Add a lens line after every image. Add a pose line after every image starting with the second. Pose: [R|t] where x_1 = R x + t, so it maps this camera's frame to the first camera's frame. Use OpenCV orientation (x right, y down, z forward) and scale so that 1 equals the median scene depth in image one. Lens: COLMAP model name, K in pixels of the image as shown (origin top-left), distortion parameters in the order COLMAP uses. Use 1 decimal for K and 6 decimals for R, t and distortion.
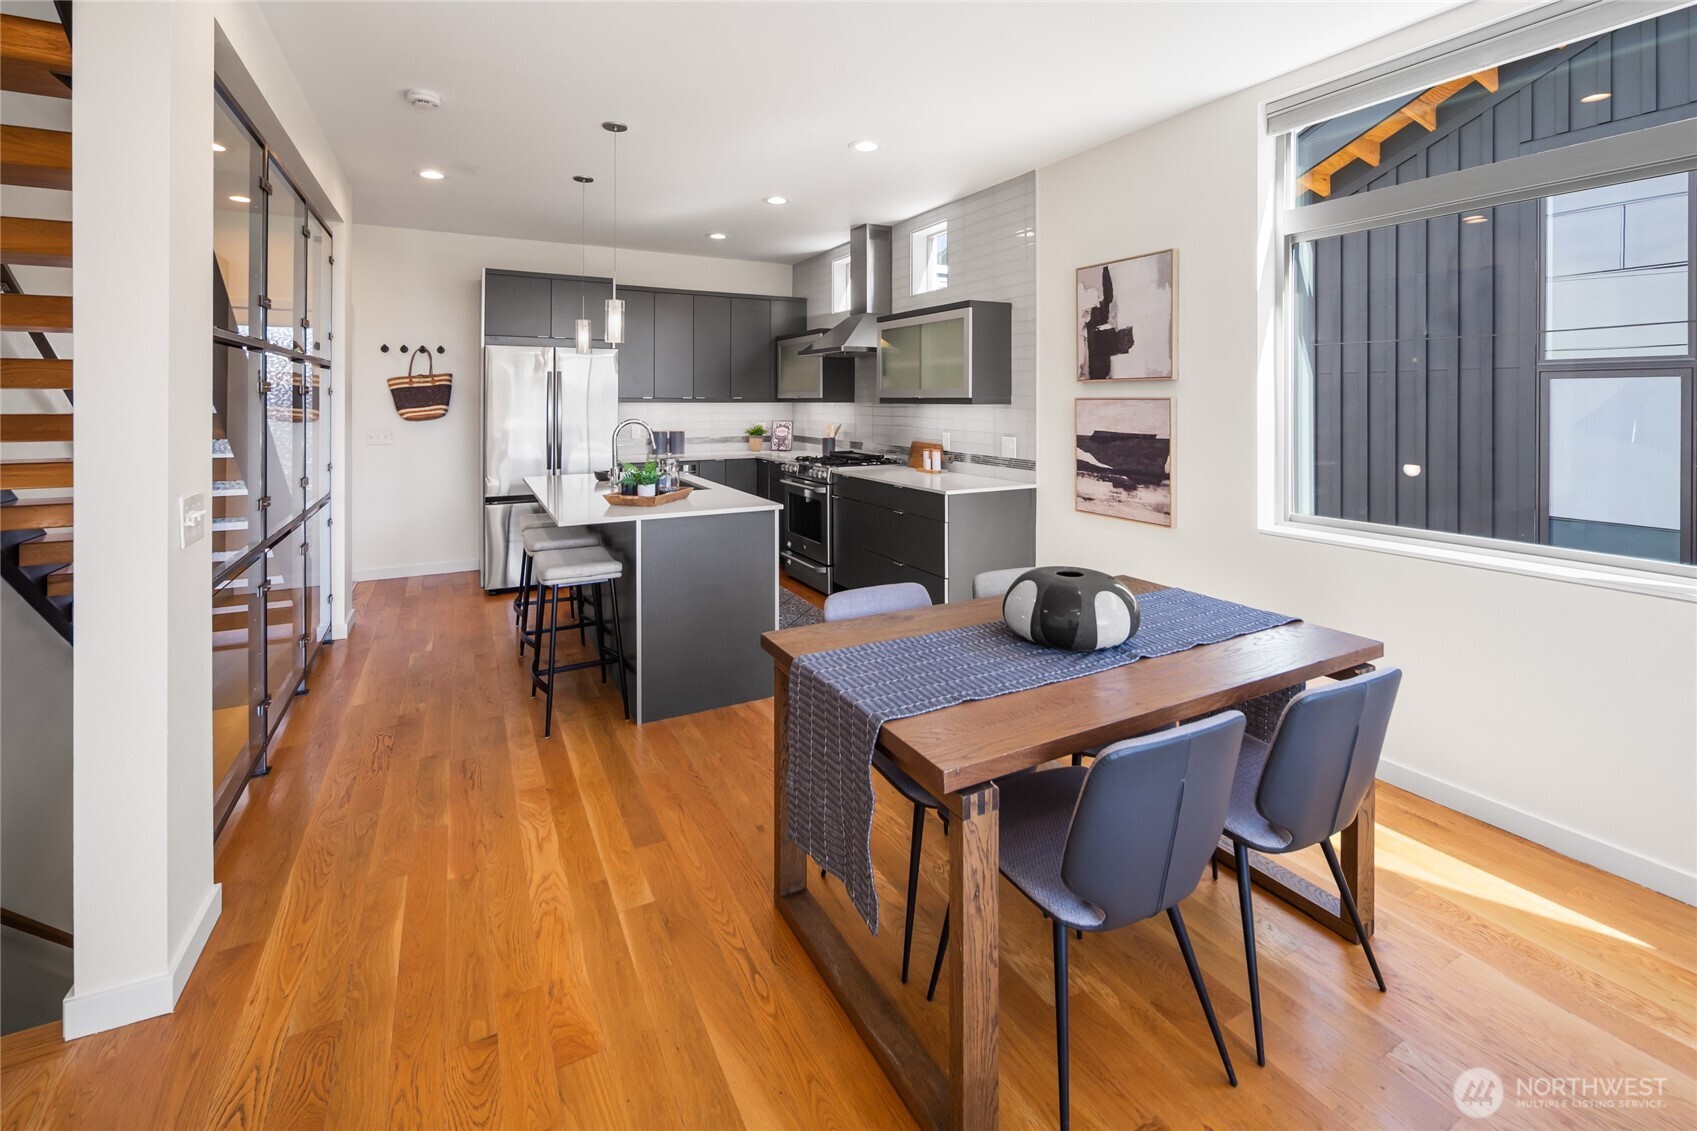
lens RADIAL K [[740.2, 0, 855.3], [0, 740.2, 399.4], [0, 0, 1]] dist [0.002957, -0.002924]
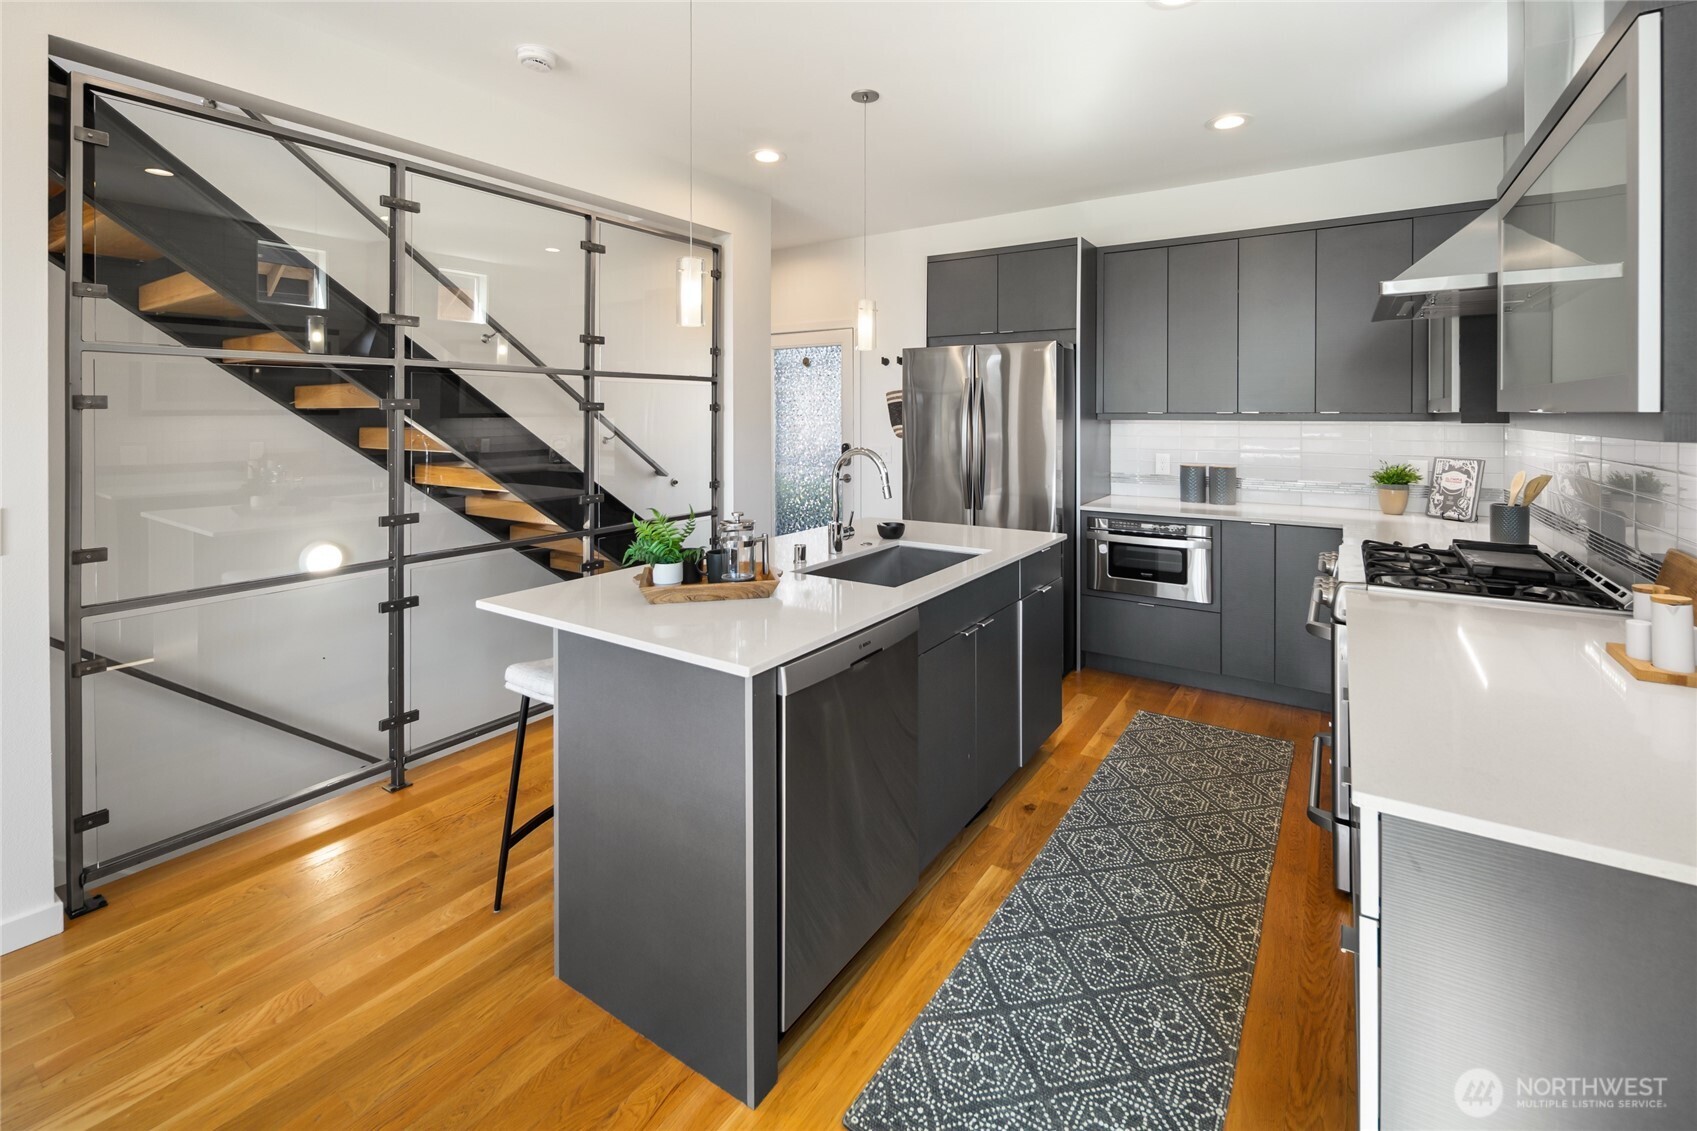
lens RADIAL K [[740.2, 0, 851.7], [0, 740.2, 415.0], [0, 0, 1]] dist [0.002957, -0.002924]
pose [[0.467893, 0.000724, -0.883785, 0.200551], [0.001728, 0.999997, 0.001734, -0.001754], [0.883784, -0.002339, 0.467890, 0.567015]]
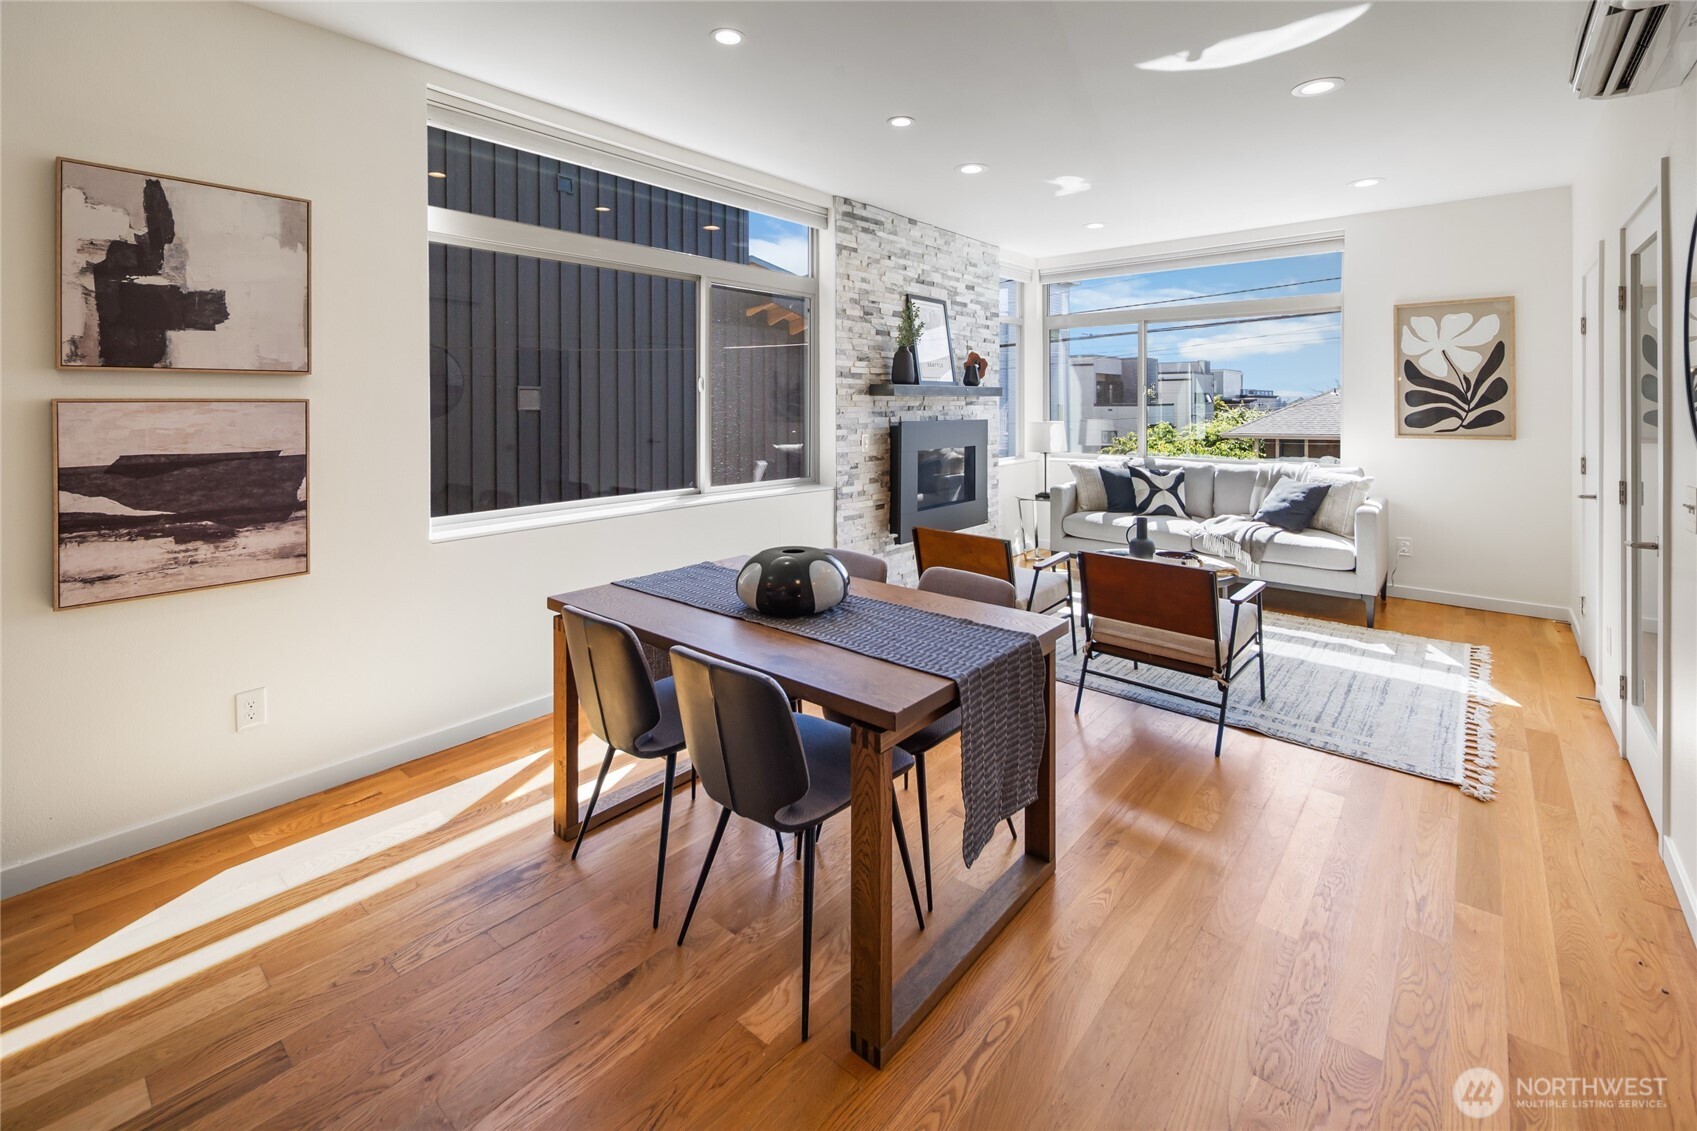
lens RADIAL K [[740.2, 0, 846.2], [0, 740.2, 402.6], [0, 0, 1]] dist [0.002957, -0.002924]
pose [[-0.362720, -0.002343, 0.931895, -0.310303], [-0.000190, 0.999997, 0.002441, -0.000597], [-0.931898, 0.000708, -0.362720, 0.507688]]
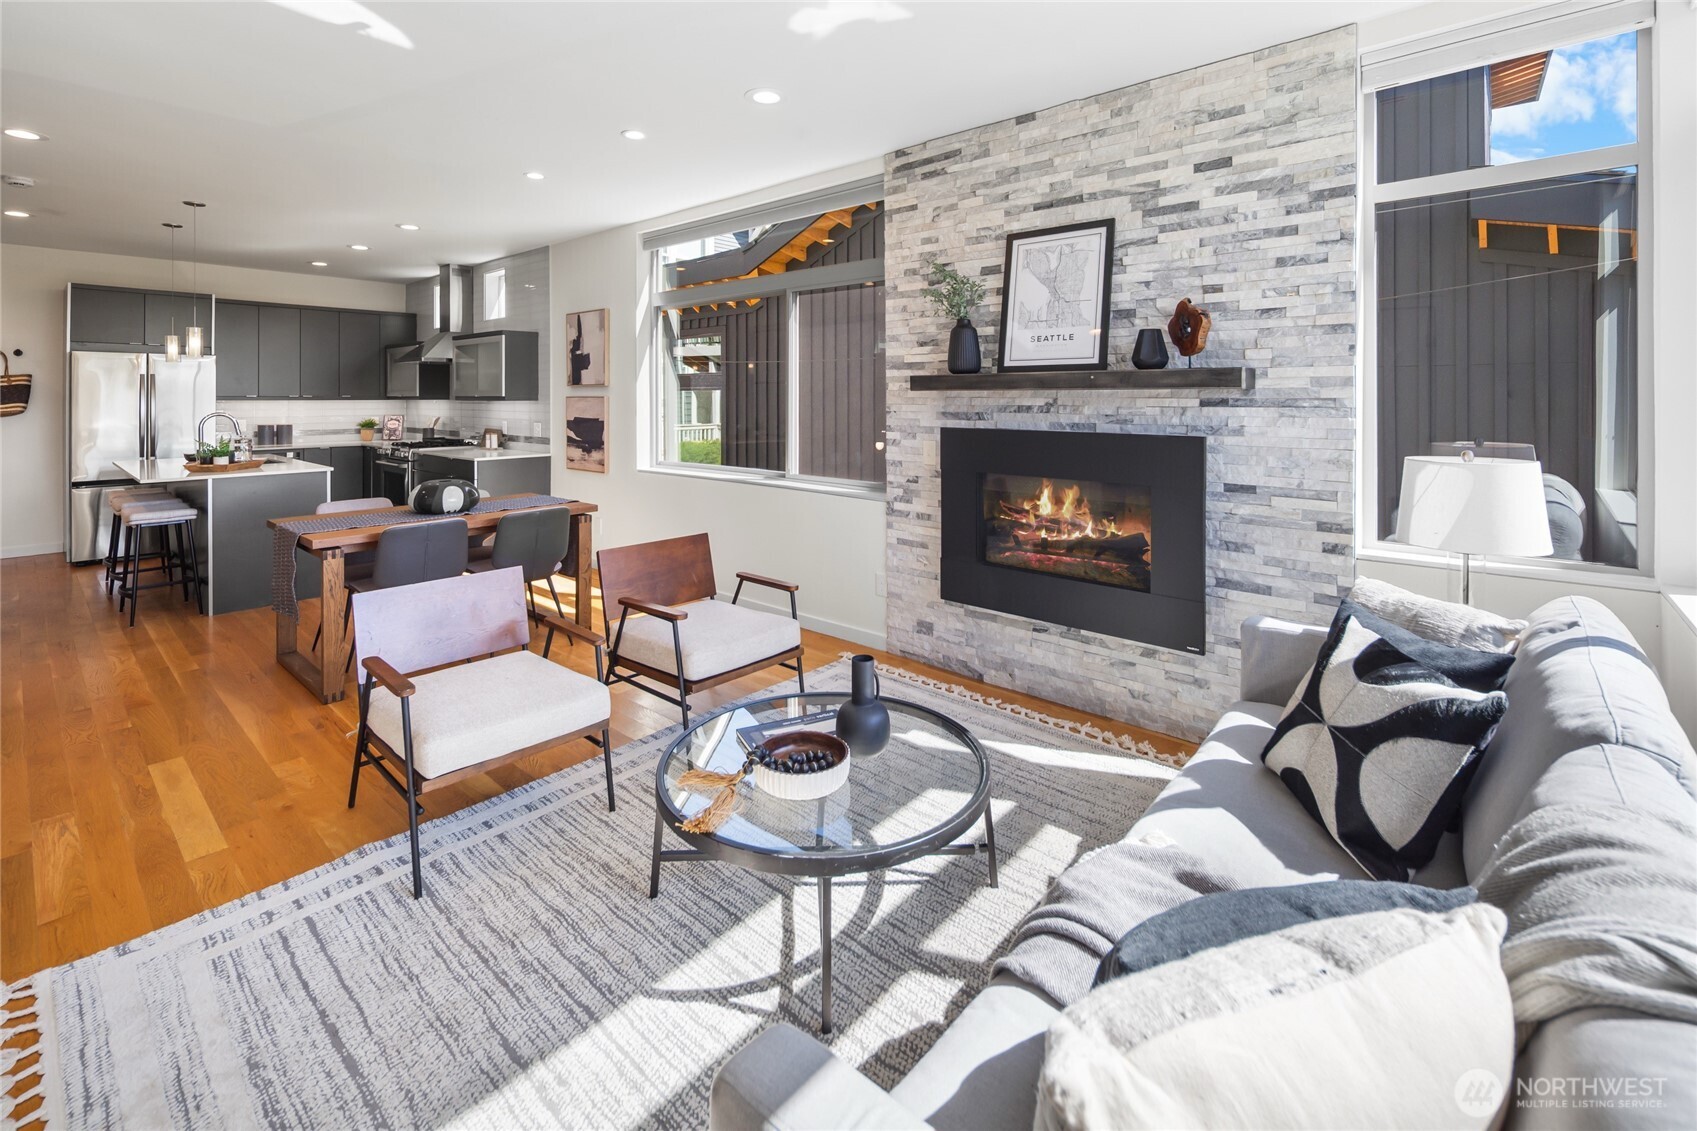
lens RADIAL K [[740.2, 0, 857.7], [0, 740.2, 396.9], [0, 0, 1]] dist [0.002957, -0.002924]
pose [[0.935693, -0.000572, 0.352816, 0.246723], [0.000338, 1.000000, 0.000725, -0.001518], [-0.352816, -0.000559, 0.935692, -0.525019]]
